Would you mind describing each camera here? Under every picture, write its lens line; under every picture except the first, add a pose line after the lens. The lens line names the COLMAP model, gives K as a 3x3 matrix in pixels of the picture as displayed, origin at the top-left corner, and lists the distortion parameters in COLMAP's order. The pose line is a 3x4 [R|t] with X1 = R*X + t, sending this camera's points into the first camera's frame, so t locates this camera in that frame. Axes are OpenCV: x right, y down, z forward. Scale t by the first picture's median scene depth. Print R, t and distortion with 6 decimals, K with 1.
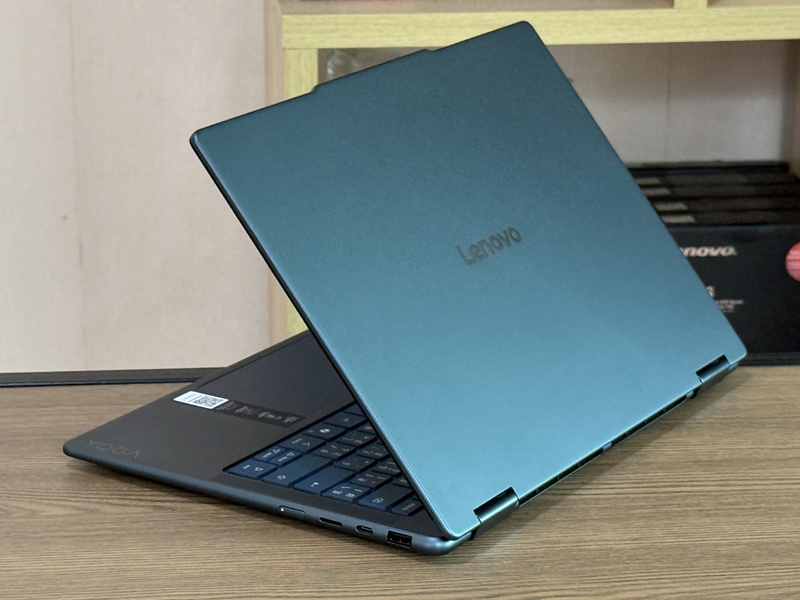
lens RADIAL K [[2478.0, 0, 400.0], [0, 2478.0, 300.0], [0, 0, 1]] dist [0.067451, 0.720431]
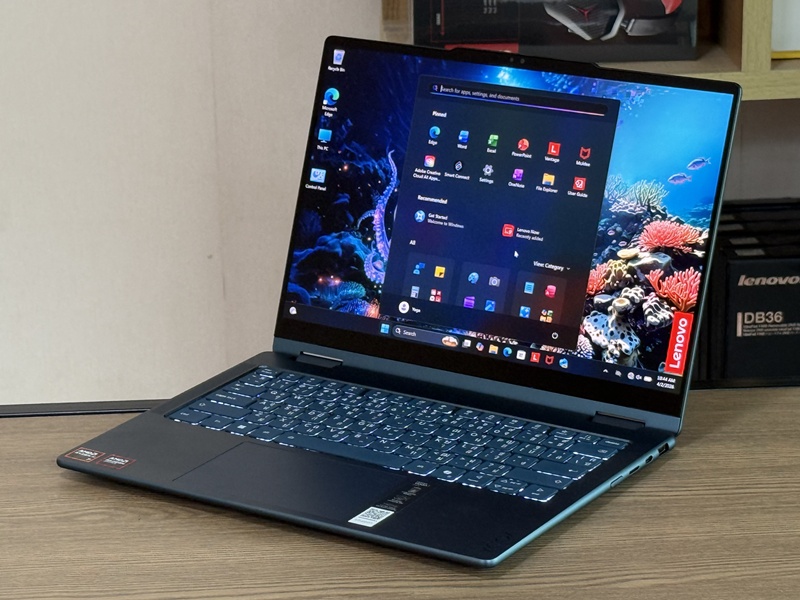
lens RADIAL K [[2417.0, 0, 400.0], [0, 2417.0, 300.0], [0, 0, 1]] dist [0.143531, -0.026081]
pose [[0.999179, -0.011848, -0.038747, -0.007969], [0.011721, 0.999925, -0.003506, -0.013699], [0.038786, 0.003049, 0.999243, -0.176988]]
